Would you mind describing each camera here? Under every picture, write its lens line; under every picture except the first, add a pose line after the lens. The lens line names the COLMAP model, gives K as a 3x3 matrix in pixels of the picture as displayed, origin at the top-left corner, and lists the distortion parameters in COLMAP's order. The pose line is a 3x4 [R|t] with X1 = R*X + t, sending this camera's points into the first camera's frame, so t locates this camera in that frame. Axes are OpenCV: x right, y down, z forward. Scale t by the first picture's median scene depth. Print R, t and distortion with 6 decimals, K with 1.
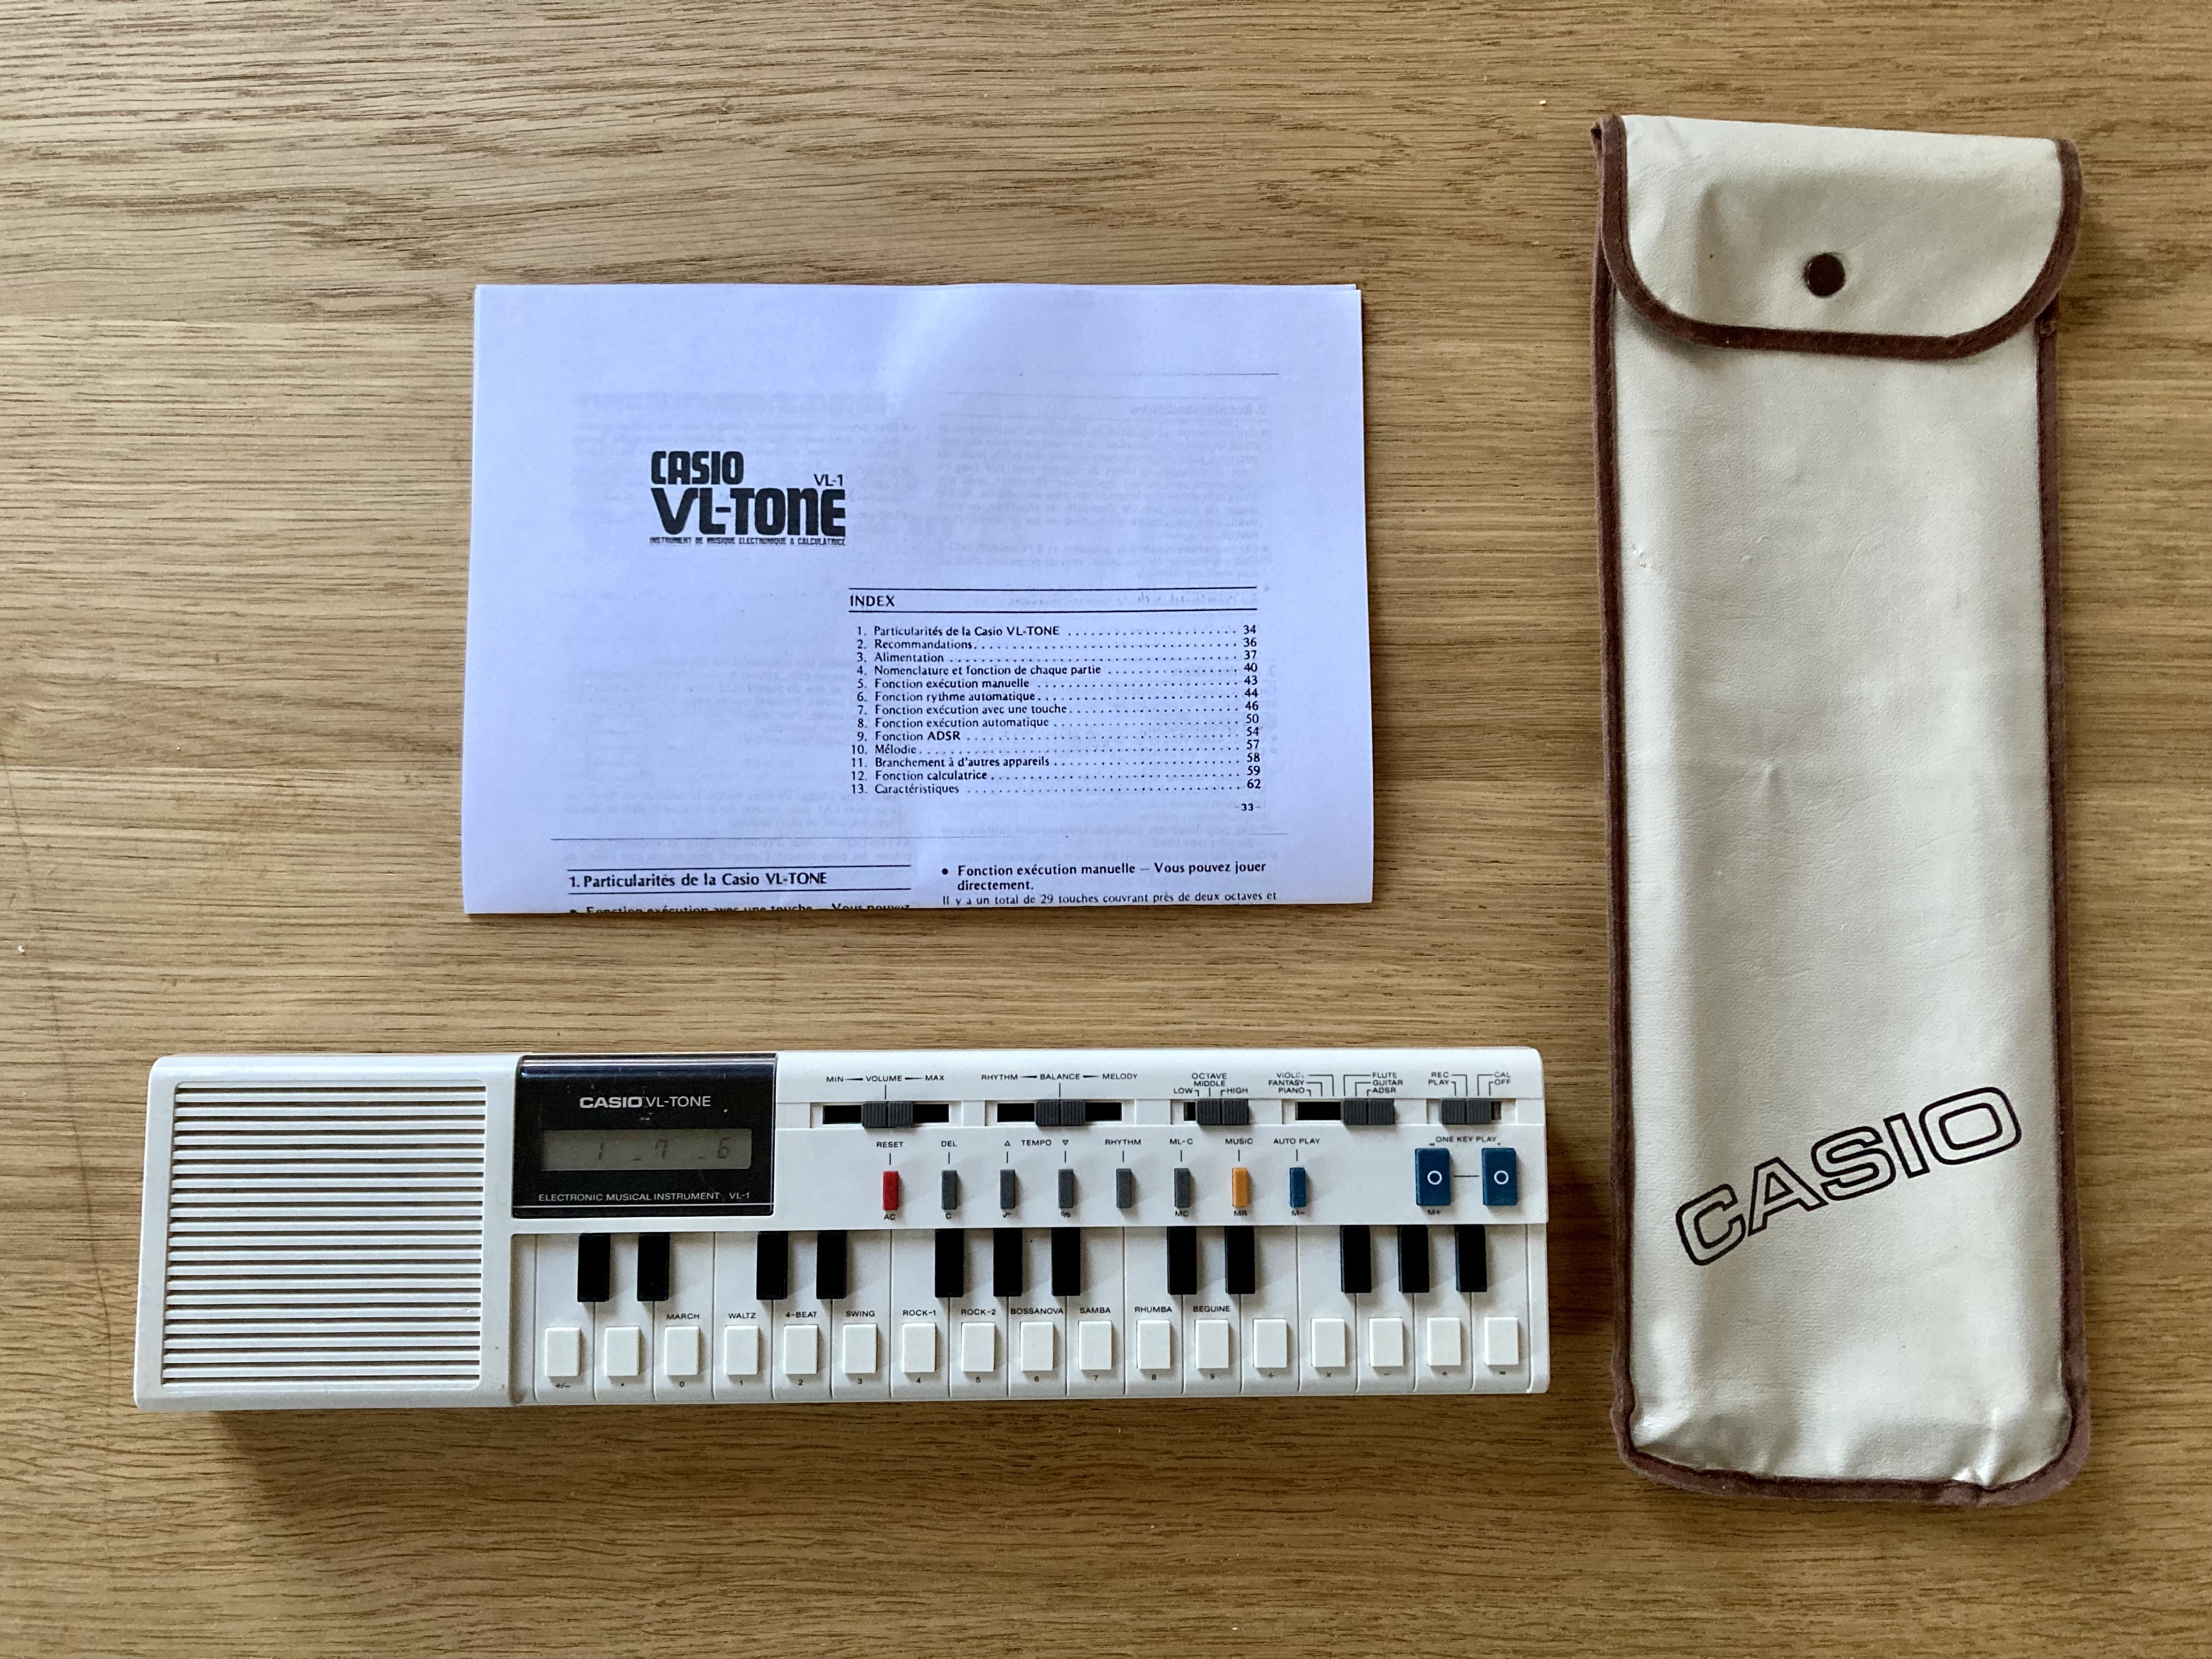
lens RADIAL K [[1868.2, 0, 1088.2], [0, 1868.2, 851.6], [0, 0, 1]] dist [-0.000308, -0.003875]
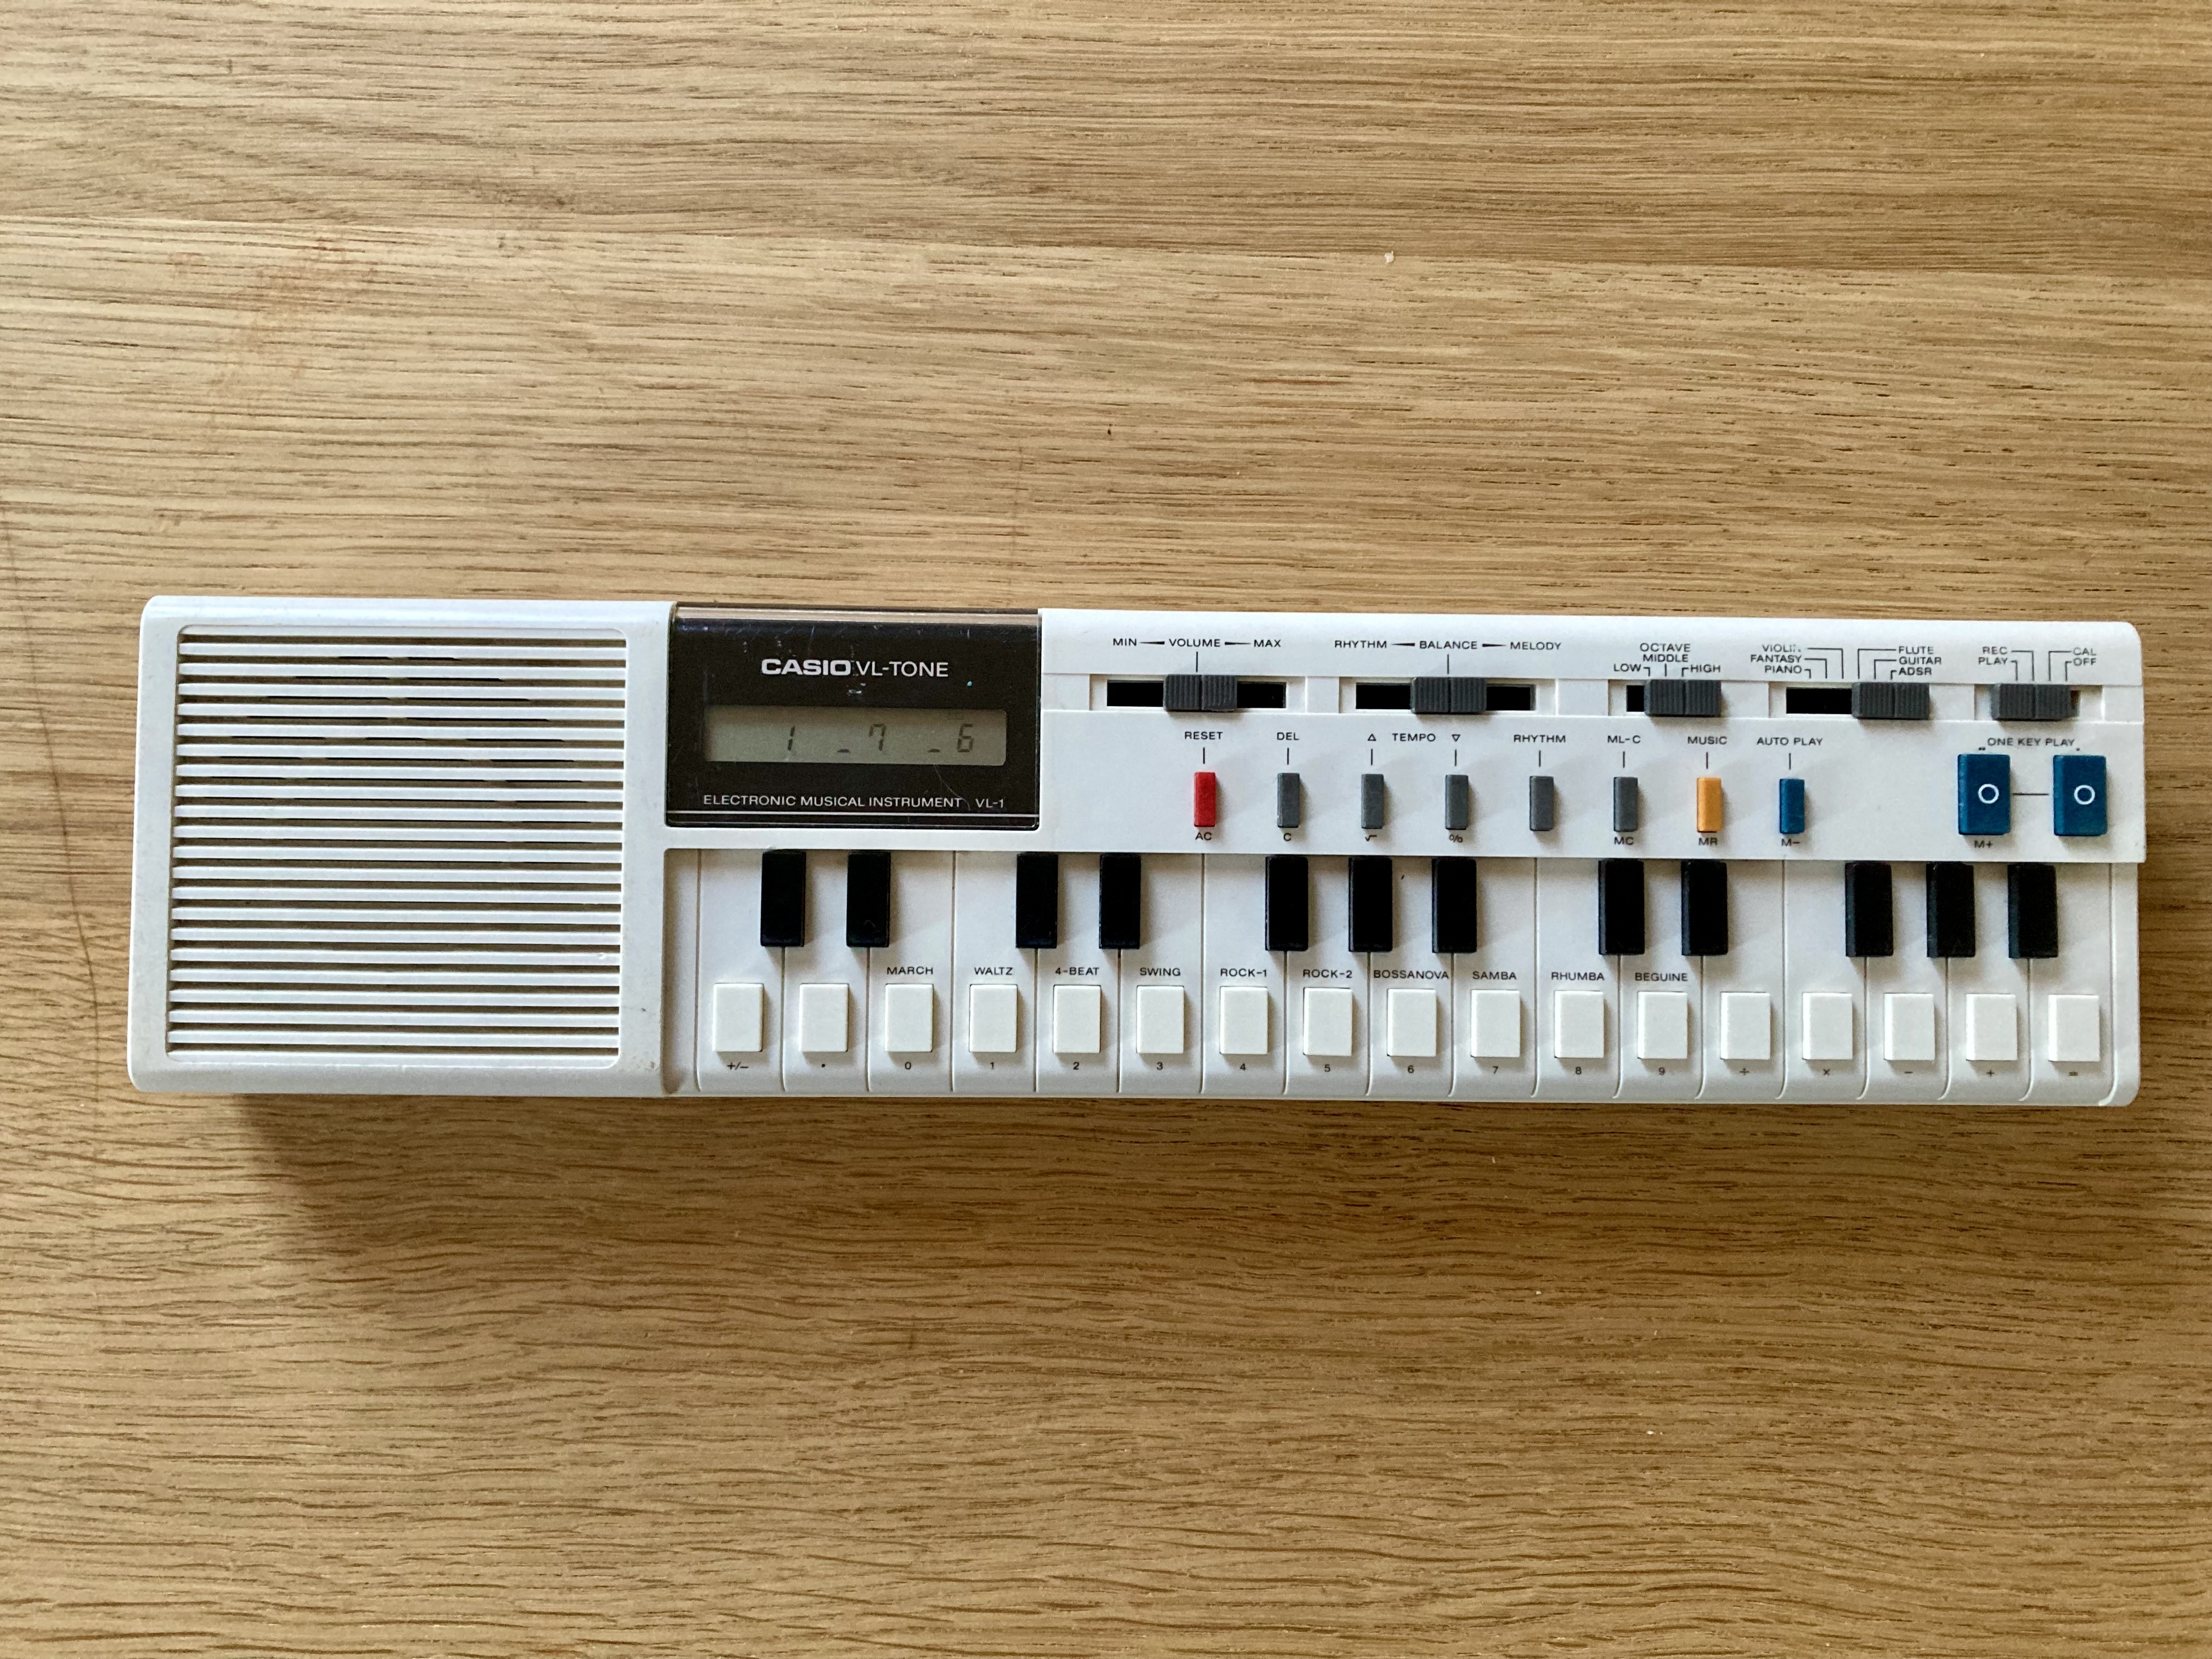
lens RADIAL K [[1868.2, 0, 1074.5], [0, 1868.2, 888.8], [0, 0, 1]] dist [-0.000308, -0.003875]
pose [[0.999844, 0.014537, -0.009983, -0.140396], [-0.013887, 0.997958, 0.062339, 0.163950], [0.010869, -0.062191, 0.998005, 0.288613]]
